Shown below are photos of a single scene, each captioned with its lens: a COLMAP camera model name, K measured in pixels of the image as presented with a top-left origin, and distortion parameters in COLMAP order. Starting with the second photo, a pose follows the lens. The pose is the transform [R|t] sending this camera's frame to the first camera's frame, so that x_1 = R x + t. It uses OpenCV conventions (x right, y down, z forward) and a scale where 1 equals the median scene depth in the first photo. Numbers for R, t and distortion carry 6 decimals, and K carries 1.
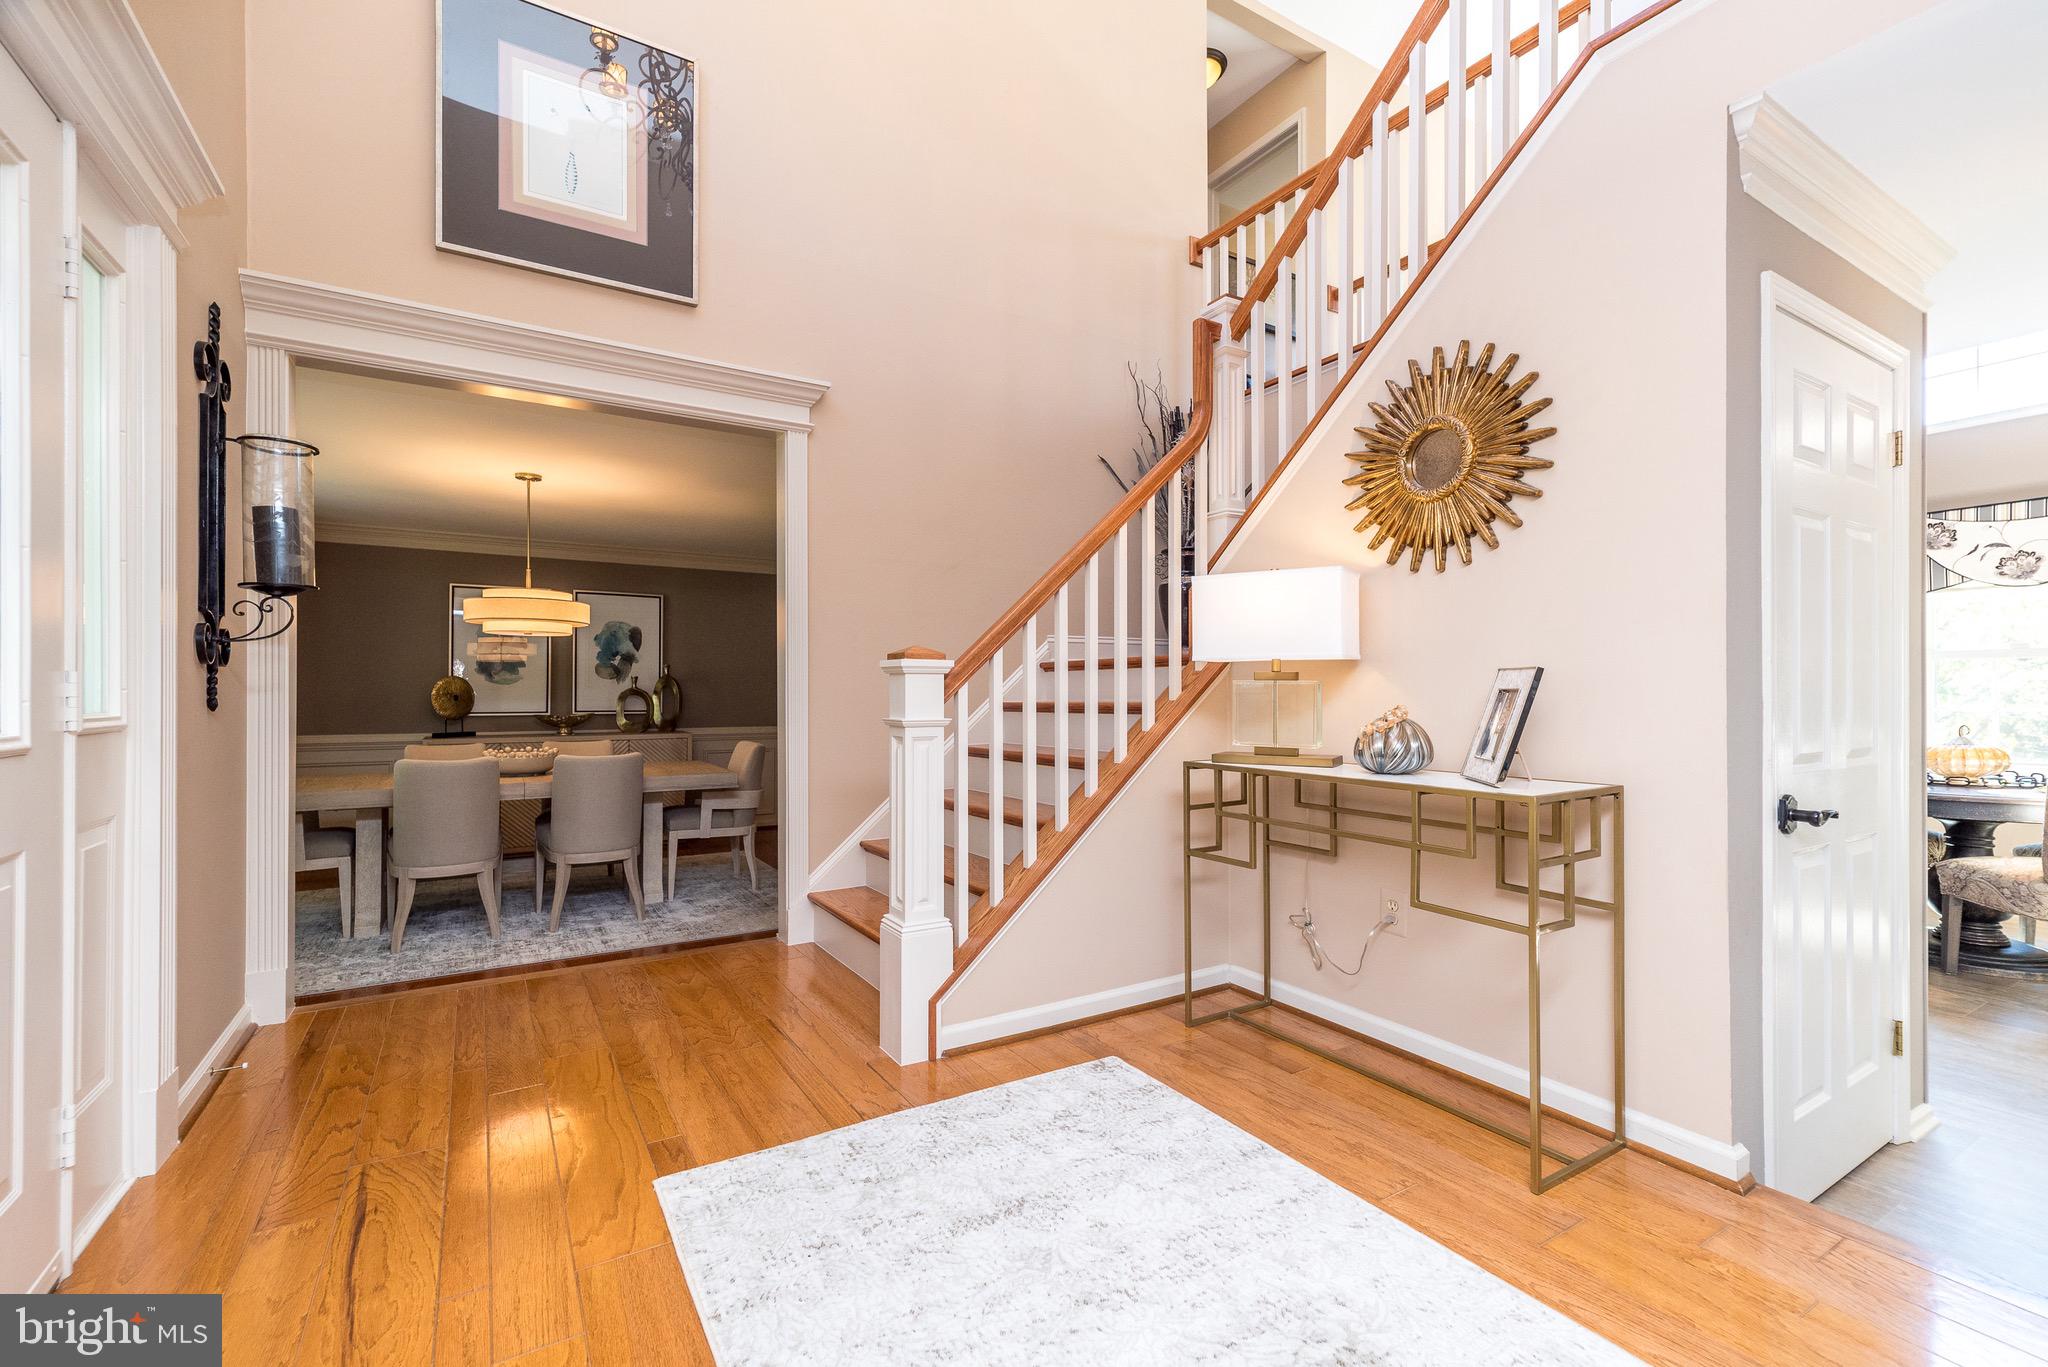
lens RADIAL K [[894.5, 0, 1024.7], [0, 894.5, 684.7], [0, 0, 1]] dist [0.011575, 0.000510]
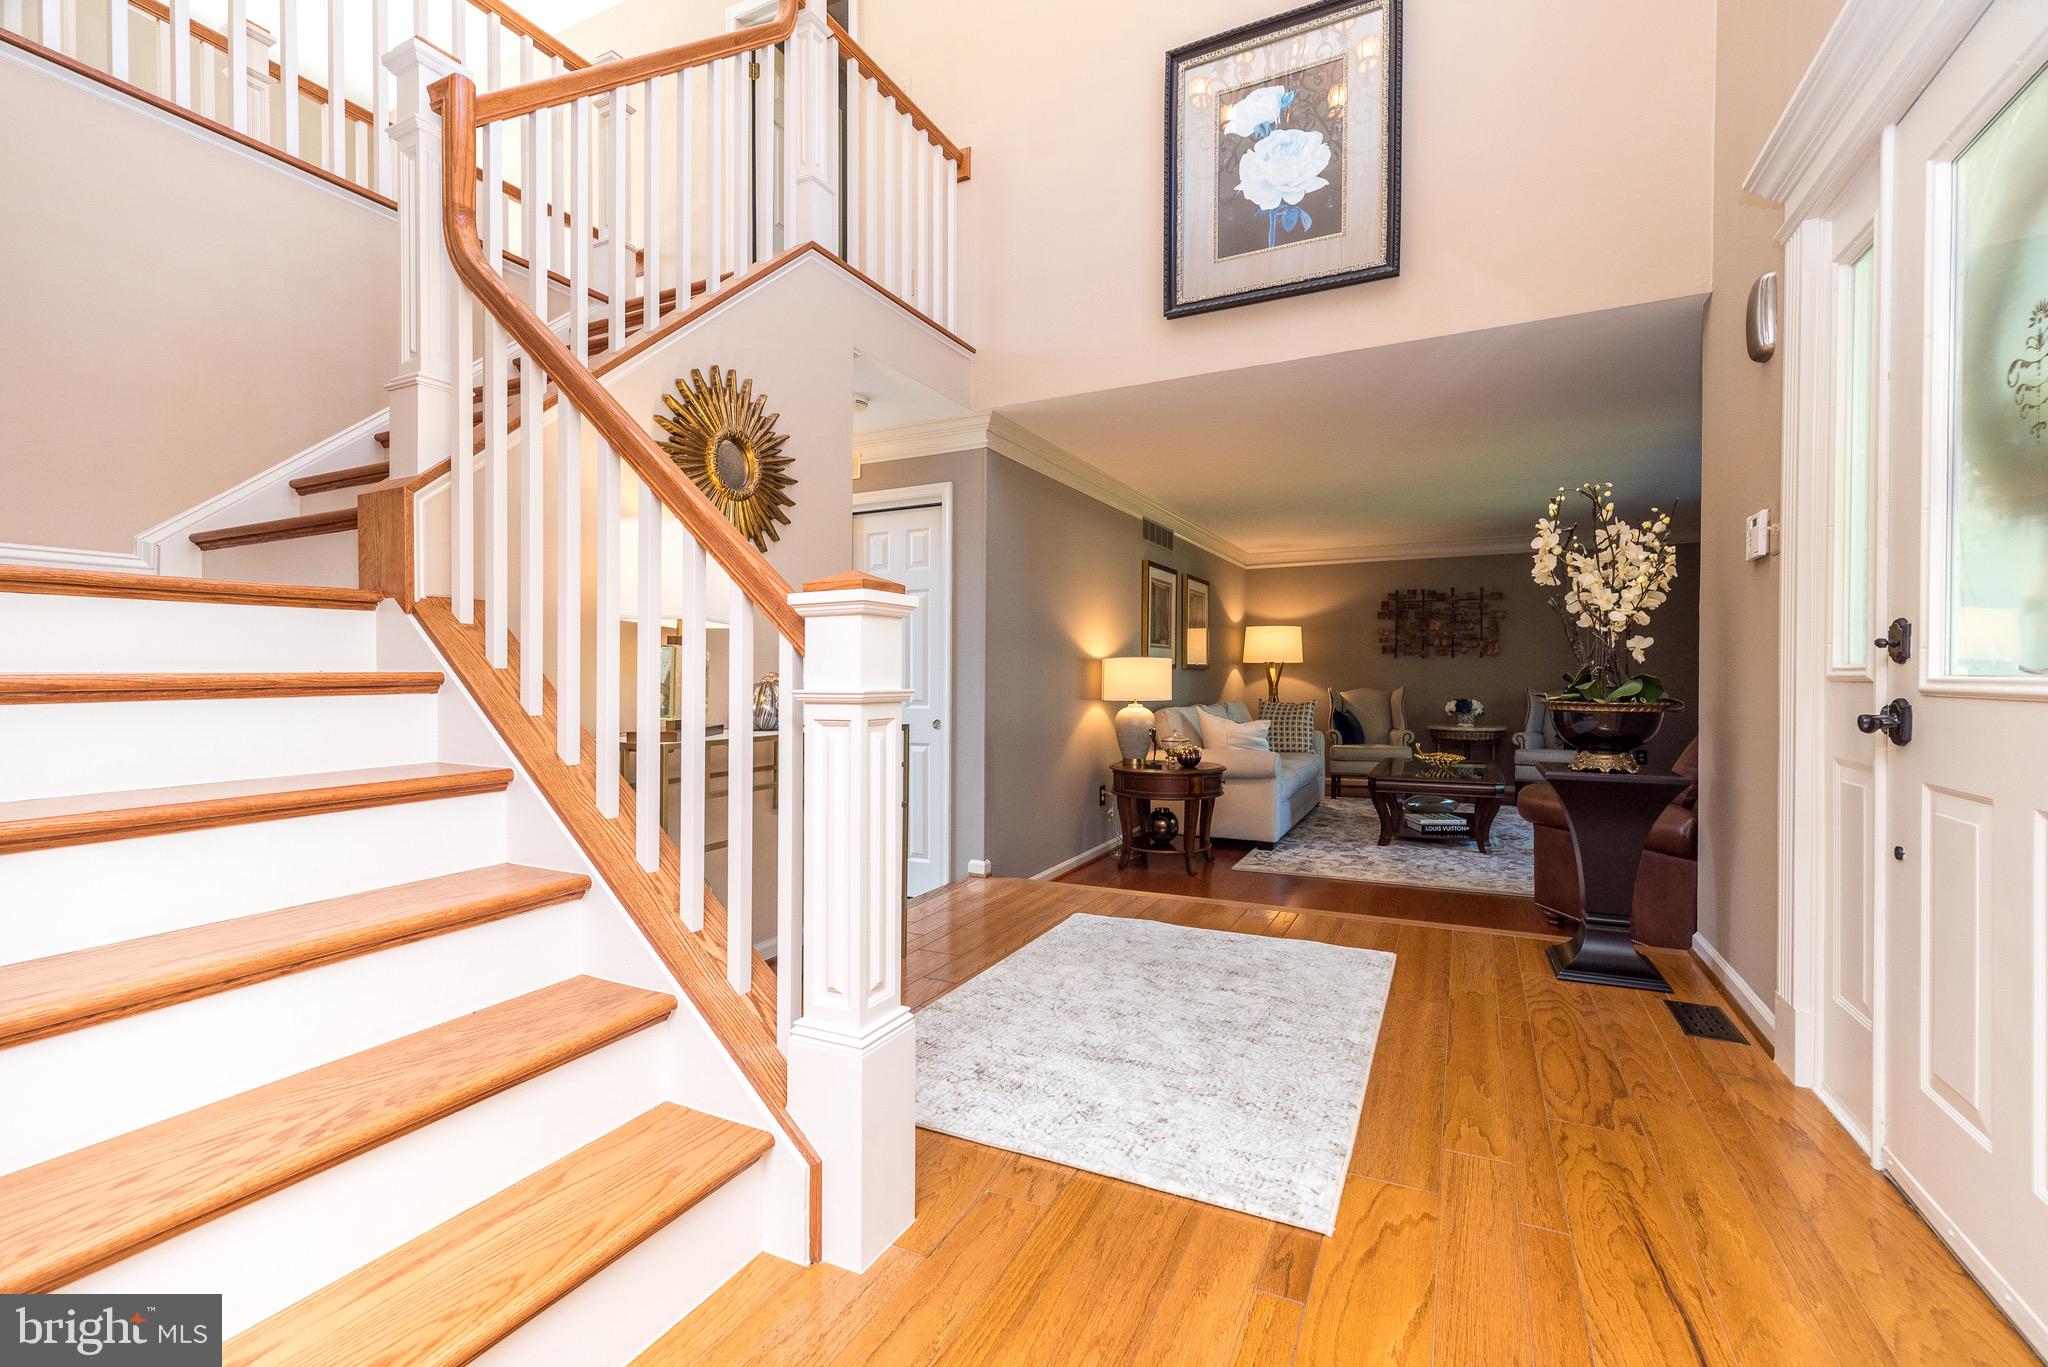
lens RADIAL K [[894.5, 0, 1027.8], [0, 894.5, 680.9], [0, 0, 1]] dist [0.011575, 0.000510]
pose [[-0.536477, -0.000348, 0.843915, -0.634784], [-0.002977, 0.999994, -0.001480, 0.030256], [-0.843910, -0.003307, -0.536475, 1.110759]]
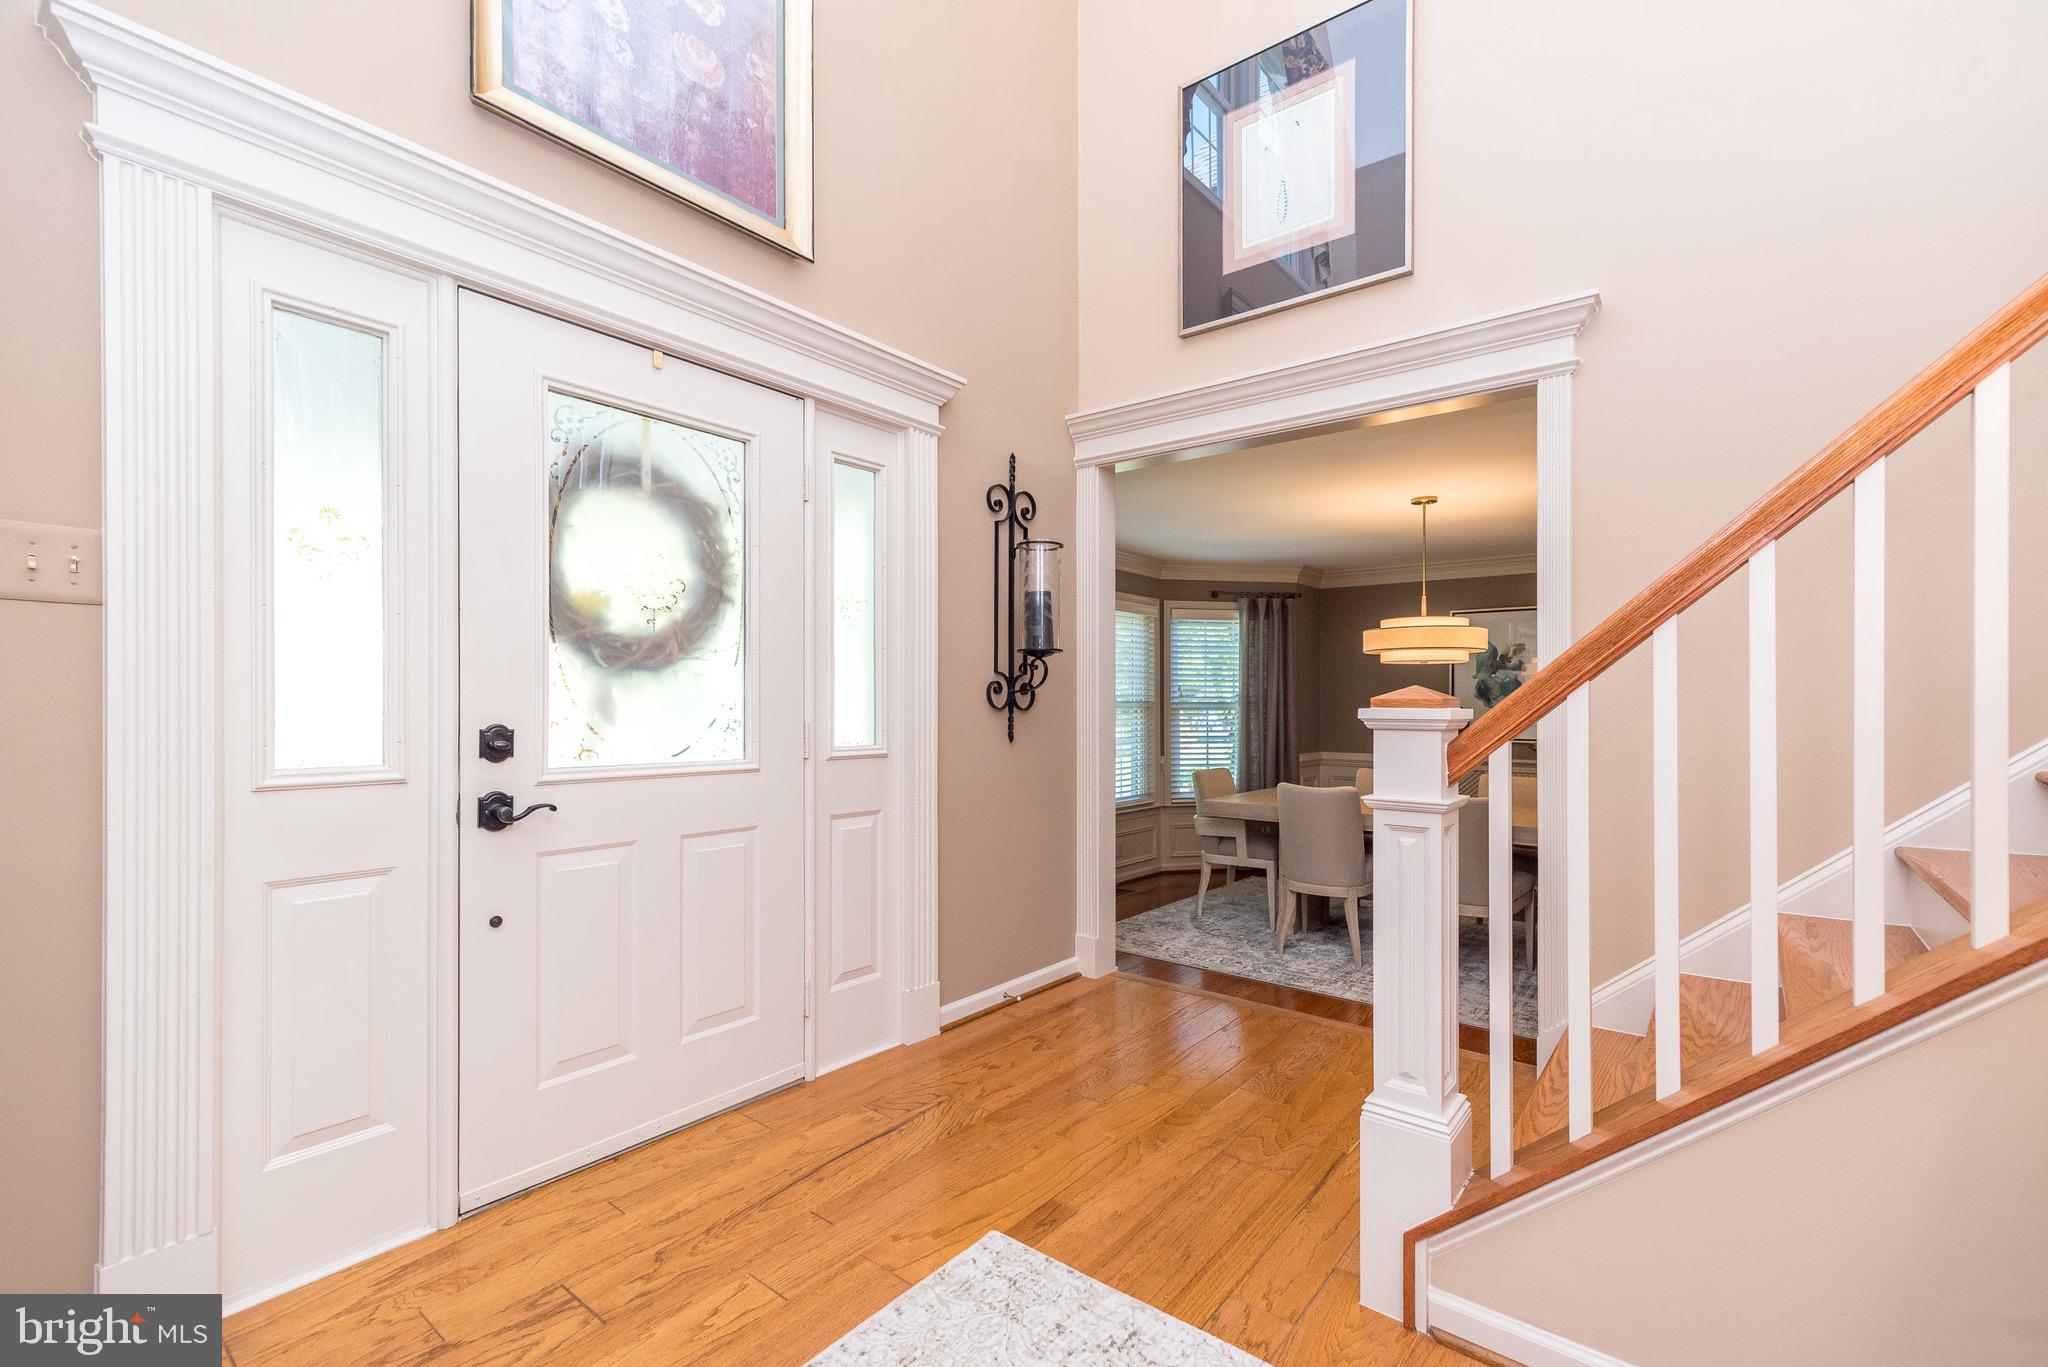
lens RADIAL K [[894.5, 0, 1020.2], [0, 894.5, 704.0], [0, 0, 1]] dist [0.011575, 0.000510]
pose [[0.336850, 0.003052, -0.941553, 0.364780], [0.003873, 0.999982, 0.004627, -0.031384], [0.941550, -0.005205, 0.336832, 0.455774]]
